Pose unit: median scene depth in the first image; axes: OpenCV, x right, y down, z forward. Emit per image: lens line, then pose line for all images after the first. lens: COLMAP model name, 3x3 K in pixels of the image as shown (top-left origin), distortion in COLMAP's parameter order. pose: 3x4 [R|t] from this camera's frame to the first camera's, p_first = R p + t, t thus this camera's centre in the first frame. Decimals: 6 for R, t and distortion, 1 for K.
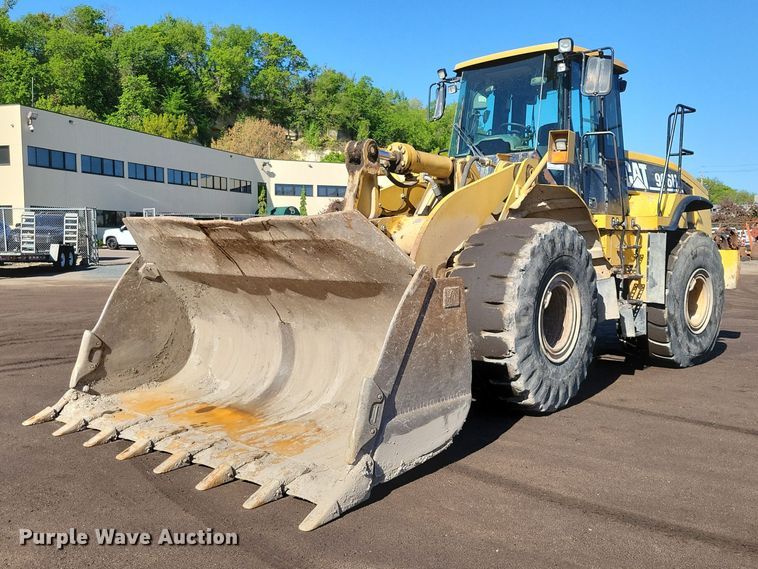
lens RADIAL K [[717.5, 0, 390.7], [0, 717.5, 307.9], [0, 0, 1]] dist [0.004975, 0.012010]
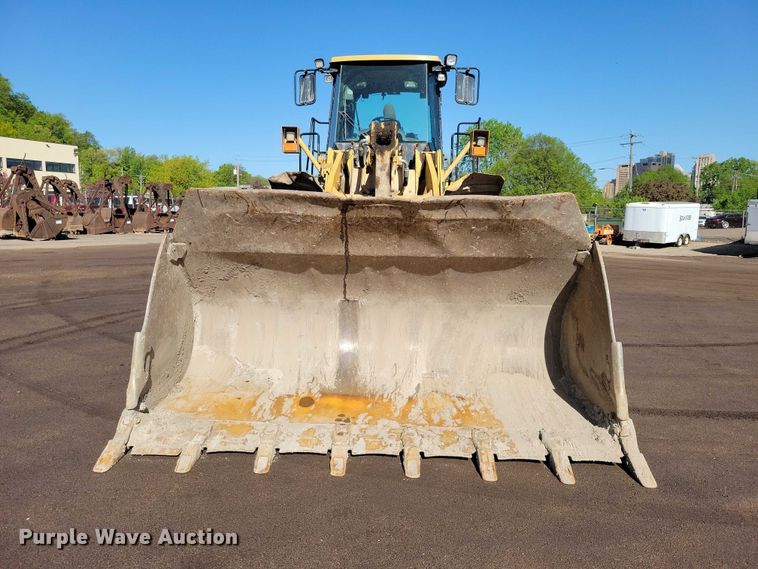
lens RADIAL K [[576.1, 0, 379.0], [0, 576.1, 284.5], [0, 0, 1]] dist [0.023572, -0.002454]
pose [[0.772007, -0.068924, 0.631866, -0.445840], [0.047944, 0.997586, 0.050239, -0.028492], [-0.633804, -0.008490, 0.773447, 0.257332]]
